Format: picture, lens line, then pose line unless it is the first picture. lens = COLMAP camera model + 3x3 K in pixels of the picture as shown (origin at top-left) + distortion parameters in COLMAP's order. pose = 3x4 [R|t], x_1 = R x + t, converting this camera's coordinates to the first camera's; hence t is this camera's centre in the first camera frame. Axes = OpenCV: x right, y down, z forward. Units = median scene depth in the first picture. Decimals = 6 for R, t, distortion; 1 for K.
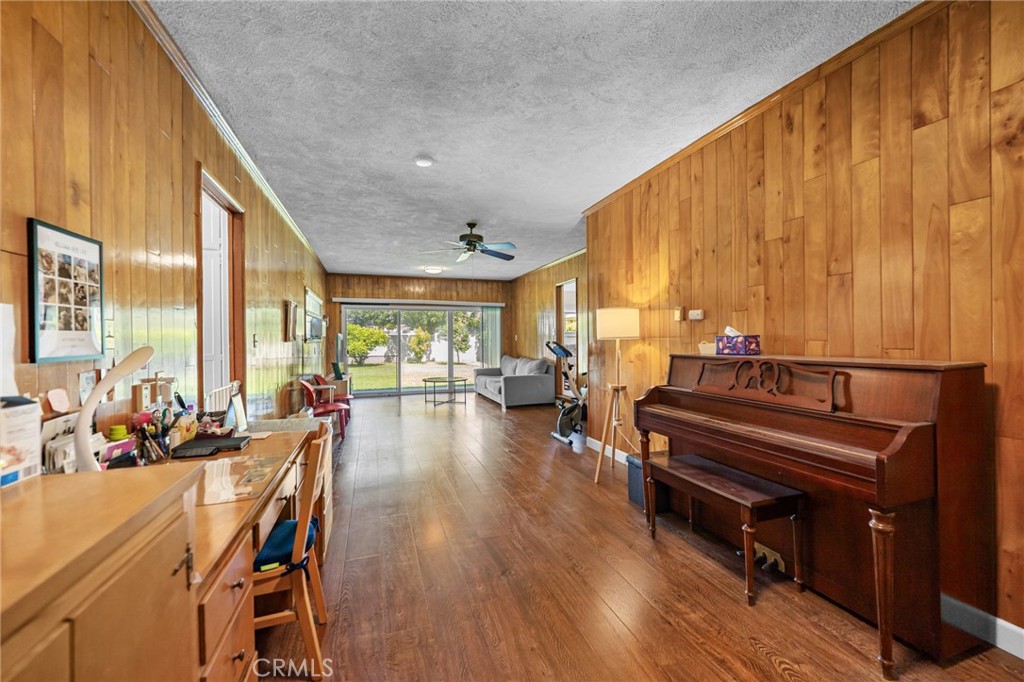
lens RADIAL K [[410.5, 0, 512.0], [0, 410.5, 341.0], [0, 0, 1]] dist [-0.000045, -0.000145]
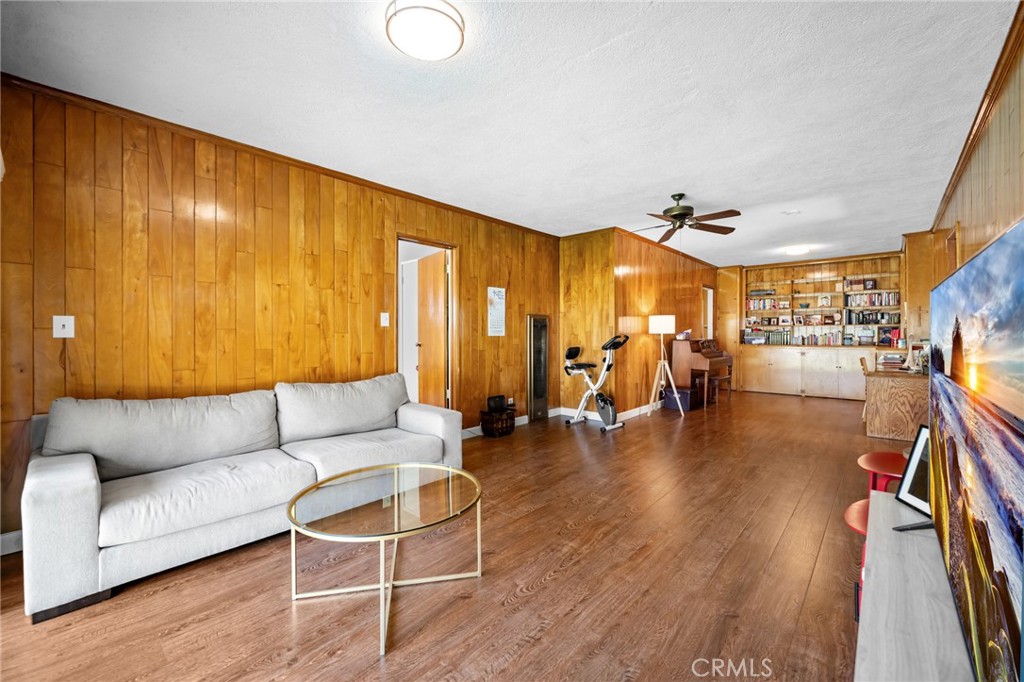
lens RADIAL K [[413.6, 0, 512.5], [0, 413.6, 335.3], [0, 0, 1]] dist [-0.001162, 0.000046]
pose [[-0.486736, 0.008537, 0.873508, -0.359369], [0.010407, 0.999938, -0.003973, 0.001157], [-0.873487, 0.007157, -0.486794, 0.914451]]
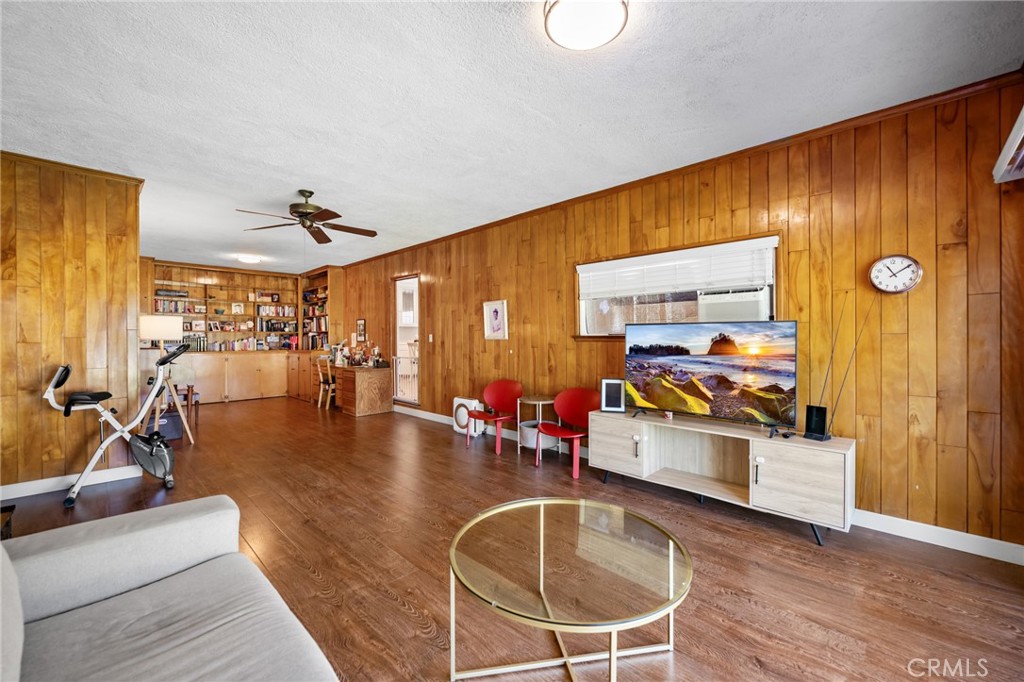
lens RADIAL K [[410.5, 0, 512.0], [0, 410.5, 341.0], [0, 0, 1]] dist [-0.000045, -0.000145]
pose [[-0.892674, 0.012936, -0.450517, -0.051112], [0.007057, 0.999867, 0.014725, -0.004804], [0.450648, 0.009965, -0.892646, 1.003505]]
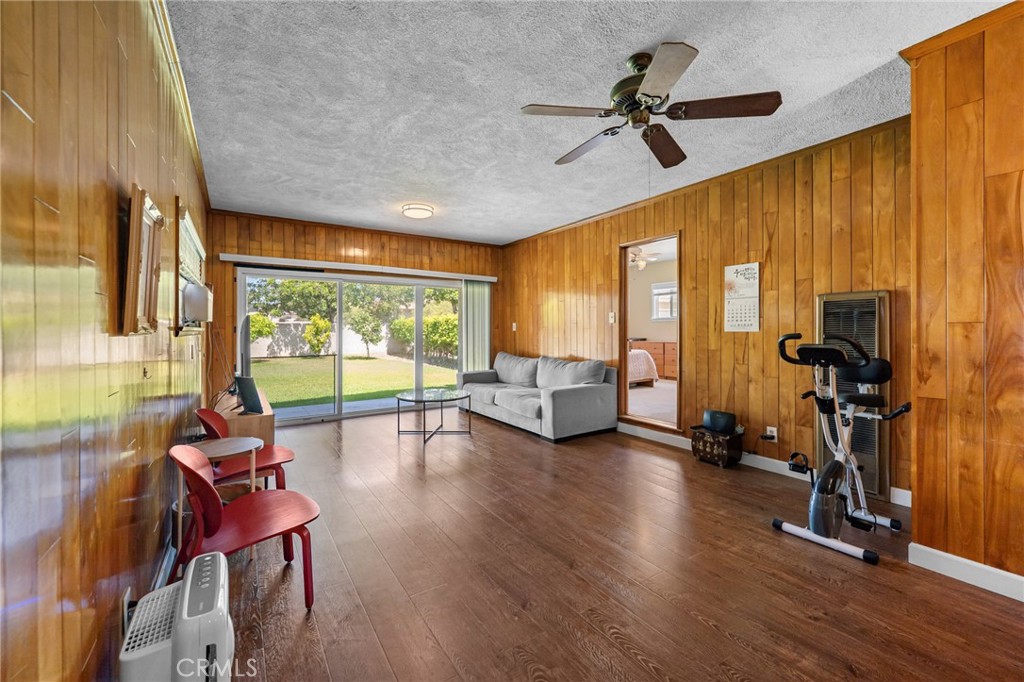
lens RADIAL K [[418.2, 0, 510.4], [0, 418.2, 330.2], [0, 0, 1]] dist [-0.002292, -0.000419]
pose [[0.969470, 0.003104, 0.245192, -0.180363], [-0.002469, 0.999993, -0.002895, -0.000248], [-0.245199, 0.002201, 0.969470, 0.328221]]
